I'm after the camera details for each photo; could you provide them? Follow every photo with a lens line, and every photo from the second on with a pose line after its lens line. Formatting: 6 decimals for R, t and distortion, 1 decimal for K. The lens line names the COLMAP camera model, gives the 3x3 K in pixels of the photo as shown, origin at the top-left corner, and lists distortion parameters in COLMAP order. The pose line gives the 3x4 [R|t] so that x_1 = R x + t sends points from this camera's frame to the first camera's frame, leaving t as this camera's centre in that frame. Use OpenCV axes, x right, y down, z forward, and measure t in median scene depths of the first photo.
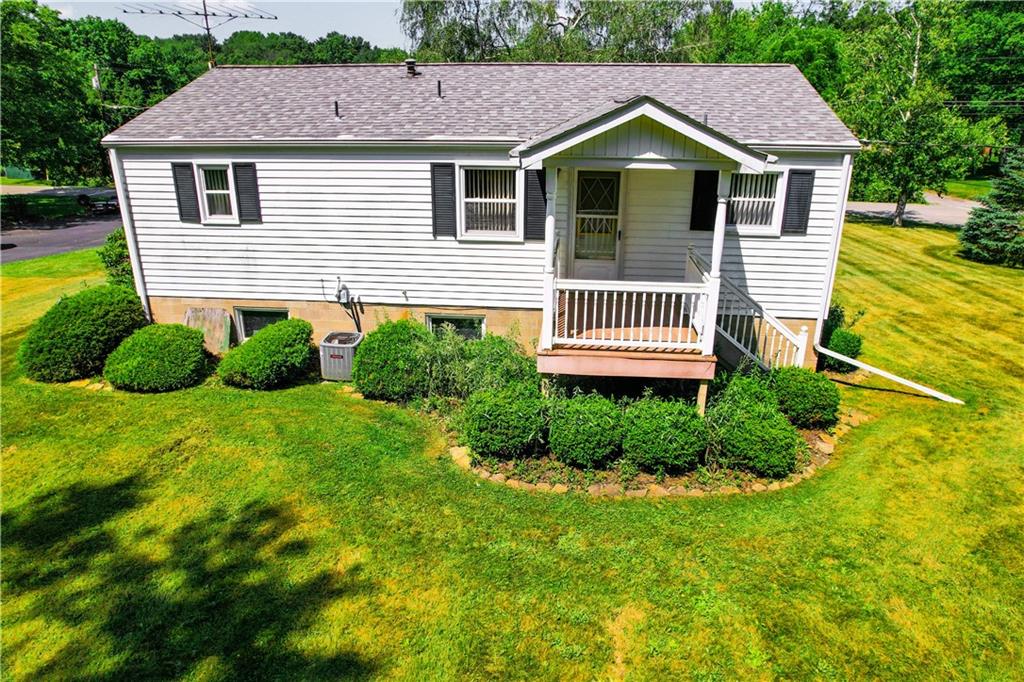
lens RADIAL K [[652.0, 0, 512.0], [0, 652.0, 341.0], [0, 0, 1]] dist [-0.069267, 0.068417]
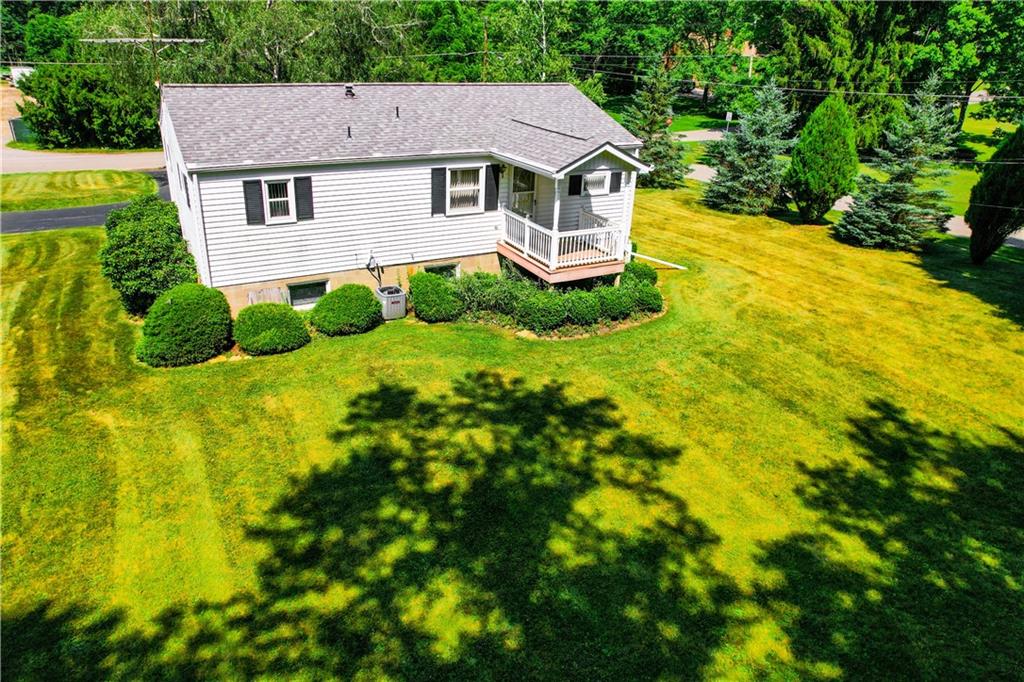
lens RADIAL K [[712.6, 0, 512.0], [0, 712.6, 341.0], [0, 0, 1]] dist [-0.030262, 0.002139]
pose [[0.814633, -0.208860, 0.541064, -0.946076], [0.164172, 0.977793, 0.130266, -0.058402], [-0.556256, -0.017291, 0.830831, -0.512368]]
